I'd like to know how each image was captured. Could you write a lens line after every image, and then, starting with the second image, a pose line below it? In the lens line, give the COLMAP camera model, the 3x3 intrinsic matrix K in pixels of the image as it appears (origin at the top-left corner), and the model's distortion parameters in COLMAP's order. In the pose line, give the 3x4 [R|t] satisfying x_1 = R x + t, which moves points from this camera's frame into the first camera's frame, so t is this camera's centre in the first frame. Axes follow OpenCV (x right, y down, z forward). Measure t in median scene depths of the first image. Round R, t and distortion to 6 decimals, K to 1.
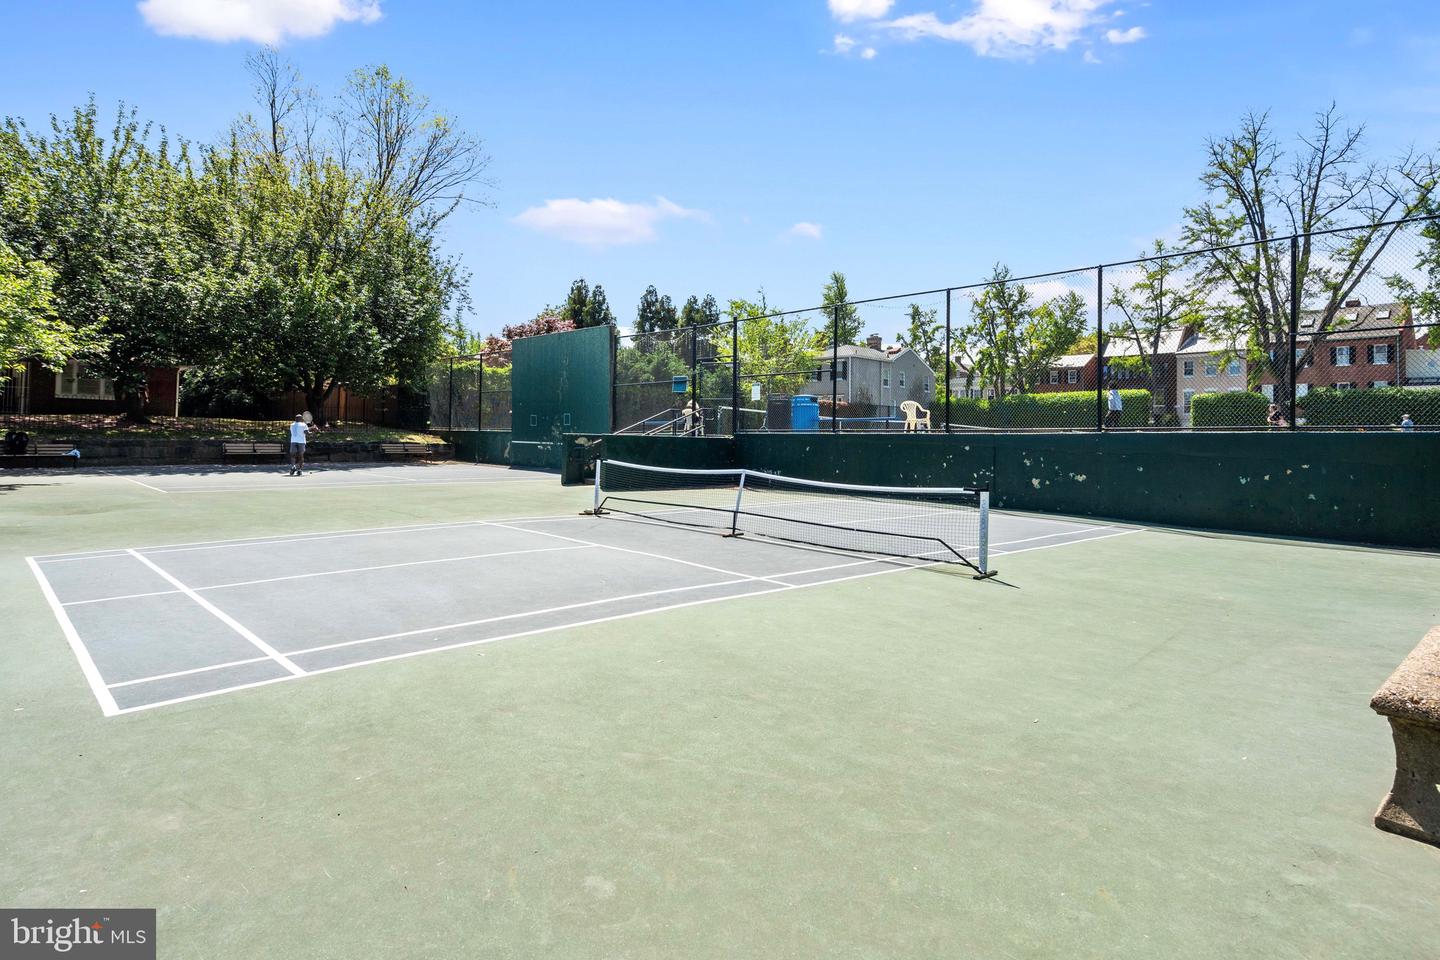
lens RADIAL K [[776.3, 0, 718.2], [0, 776.3, 437.0], [0, 0, 1]] dist [-0.001705, 0.000022]
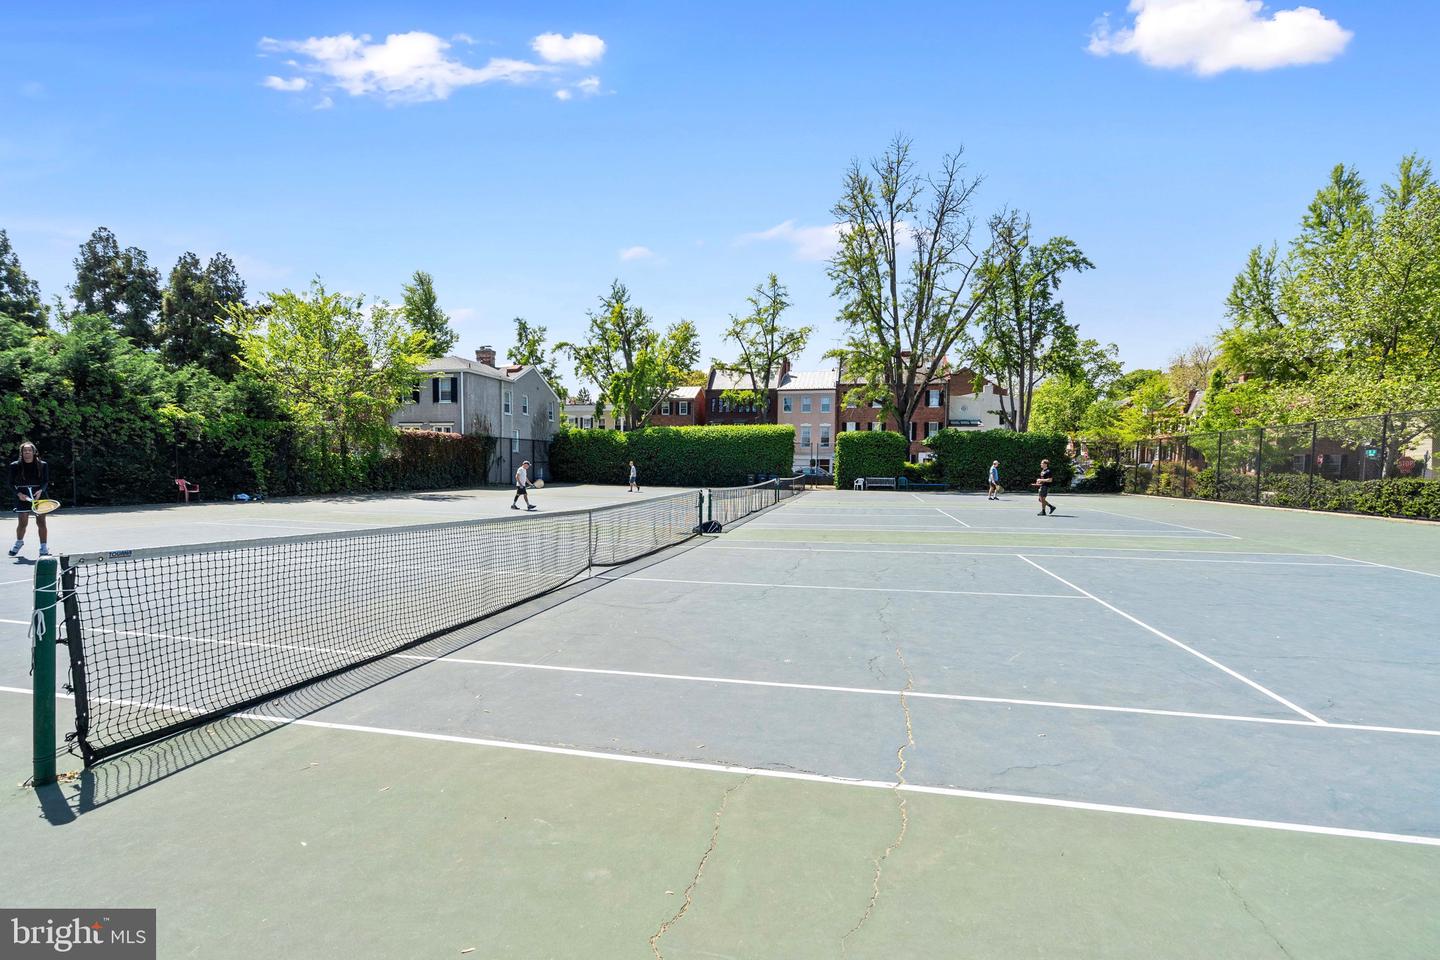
lens RADIAL K [[683.0, 0, 717.2], [0, 683.0, 507.0], [0, 0, 1]] dist [-0.003552, -0.001008]
pose [[0.837536, -0.044181, 0.544593, 0.012373], [0.004417, 0.997240, 0.074108, -0.019427], [-0.546365, -0.059662, 0.835420, 0.282126]]
